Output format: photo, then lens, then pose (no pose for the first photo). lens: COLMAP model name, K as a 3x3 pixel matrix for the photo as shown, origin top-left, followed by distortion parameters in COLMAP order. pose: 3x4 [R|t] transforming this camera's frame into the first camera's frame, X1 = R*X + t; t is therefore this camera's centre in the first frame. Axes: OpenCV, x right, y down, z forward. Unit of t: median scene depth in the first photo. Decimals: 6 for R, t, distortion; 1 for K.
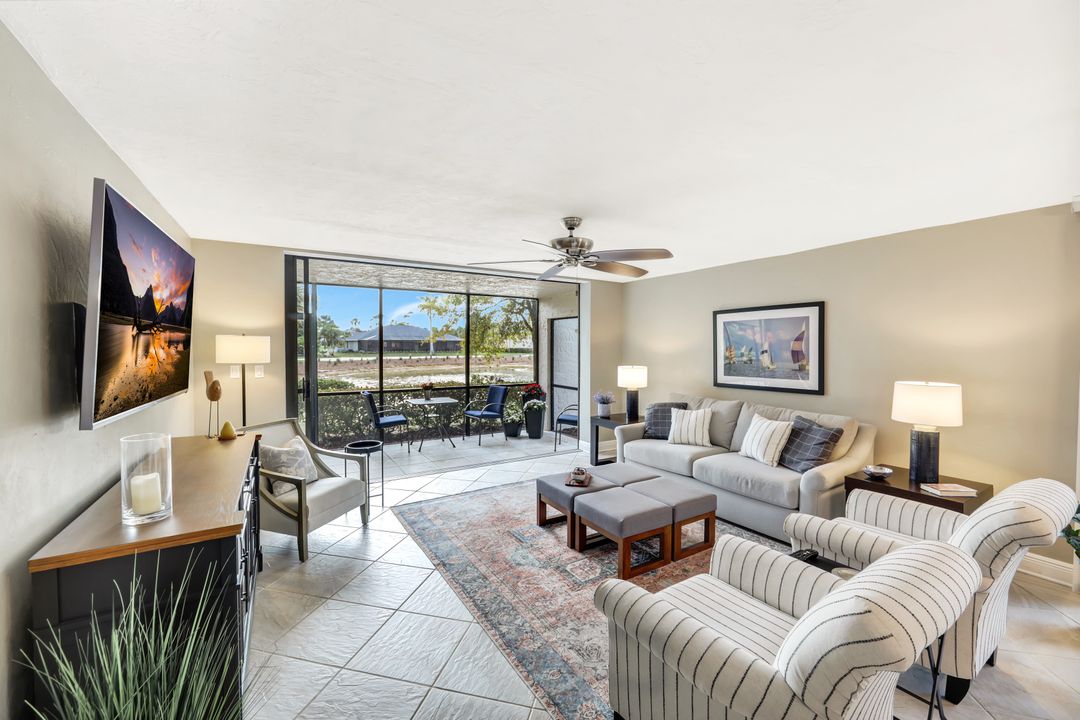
lens RADIAL K [[432.6, 0, 540.0], [0, 432.6, 360.0], [0, 0, 1]] dist [-0.001725, -0.000194]
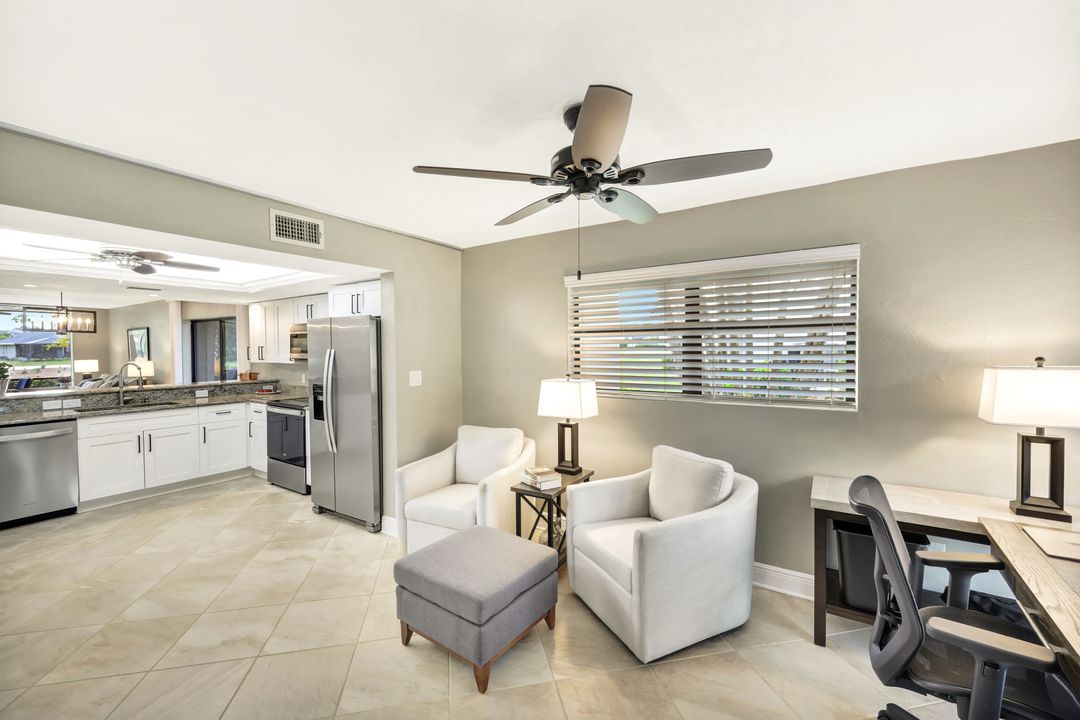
lens RADIAL K [[441.1, 0, 539.0], [0, 441.1, 356.3], [0, 0, 1]] dist [-0.001882, -0.000224]
pose [[0.900959, -0.015419, 0.433631, 1.384654], [0.021966, 0.999708, -0.010093, 0.073268], [-0.433348, 0.018619, 0.901034, -1.738665]]
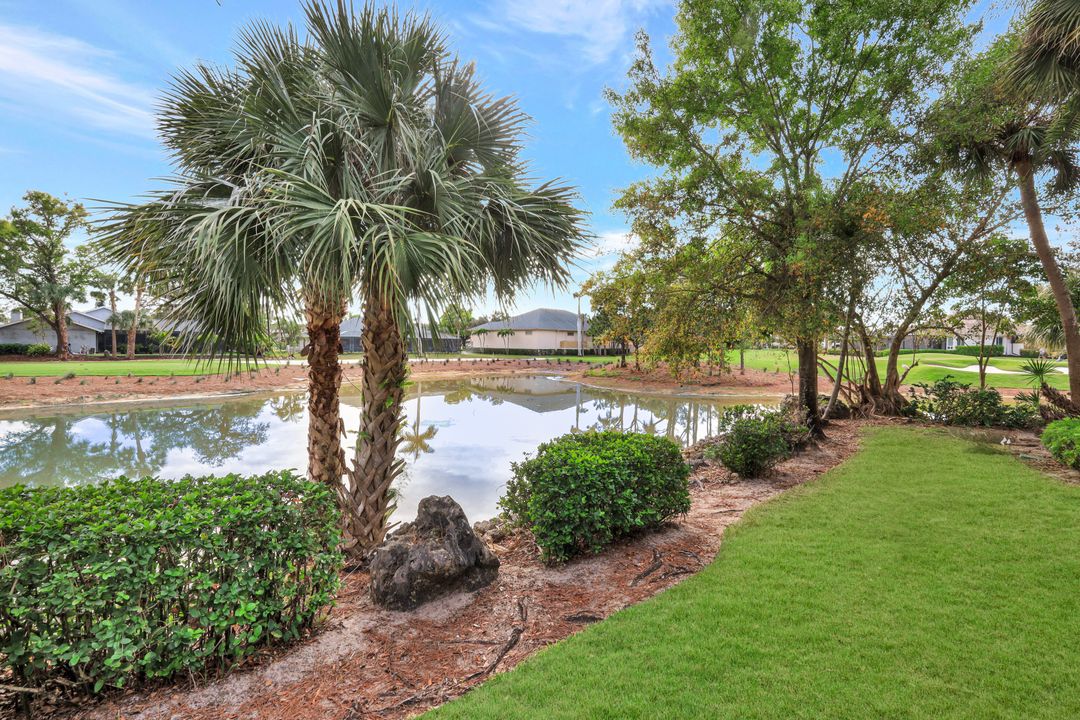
lens RADIAL K [[511.7, 0, 540.5], [0, 511.7, 356.7], [0, 0, 1]] dist [-0.001585, -0.000536]
pose [[0.997959, 0.009905, 0.063090, -1.823352], [-0.009221, 0.999896, -0.011119, -0.071850], [-0.063194, 0.010514, 0.997946, 1.455601]]
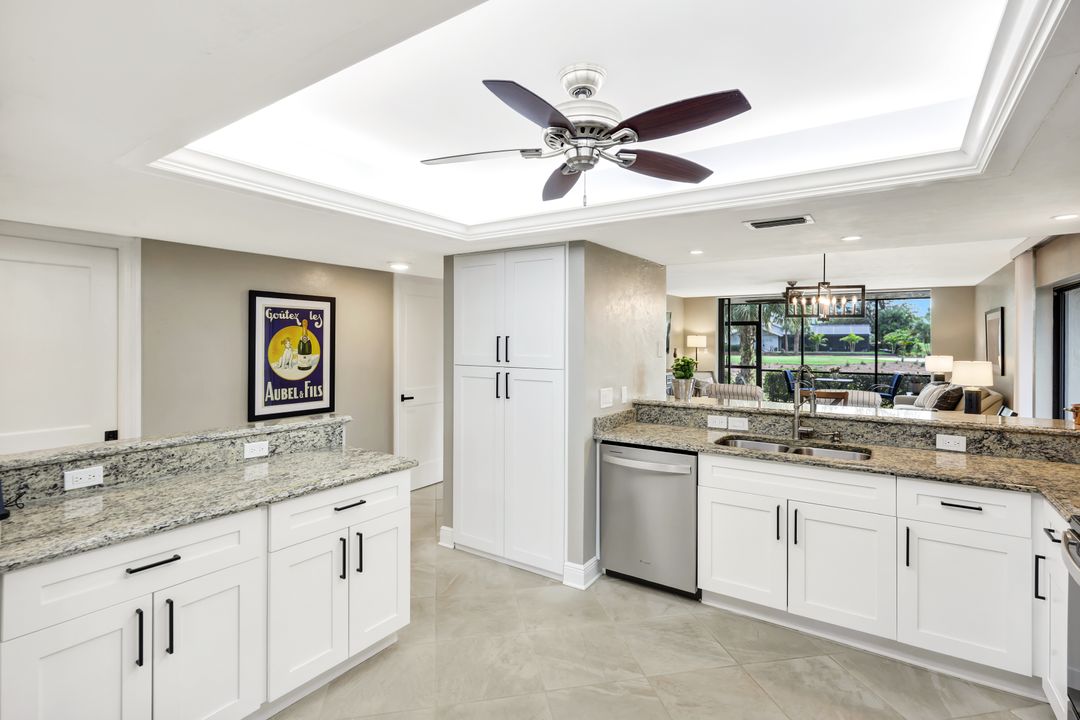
lens RADIAL K [[520.5, 0, 540.0], [0, 520.5, 339.7], [0, 0, 1]] dist [0.000312, 0.000365]
pose [[0.422656, -0.003104, -0.906285, 1.440226], [-0.033320, 0.999265, -0.018962, 0.045331], [0.905677, 0.038212, 0.422242, -0.945570]]
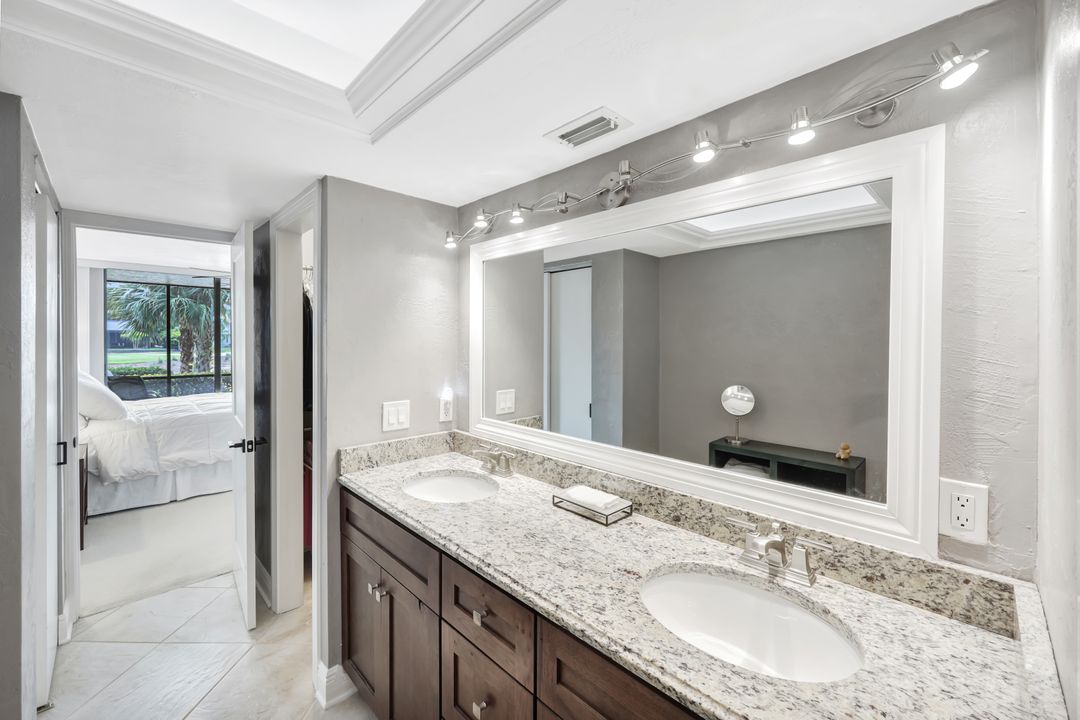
lens RADIAL K [[437.6, 0, 540.5], [0, 437.6, 342.8], [0, 0, 1]] dist [-0.000941, -0.000137]
pose [[0.972494, -0.004689, 0.232879, -0.380624], [0.010344, 0.999680, -0.023068, 0.050923], [-0.232697, 0.024842, 0.972232, -1.118151]]
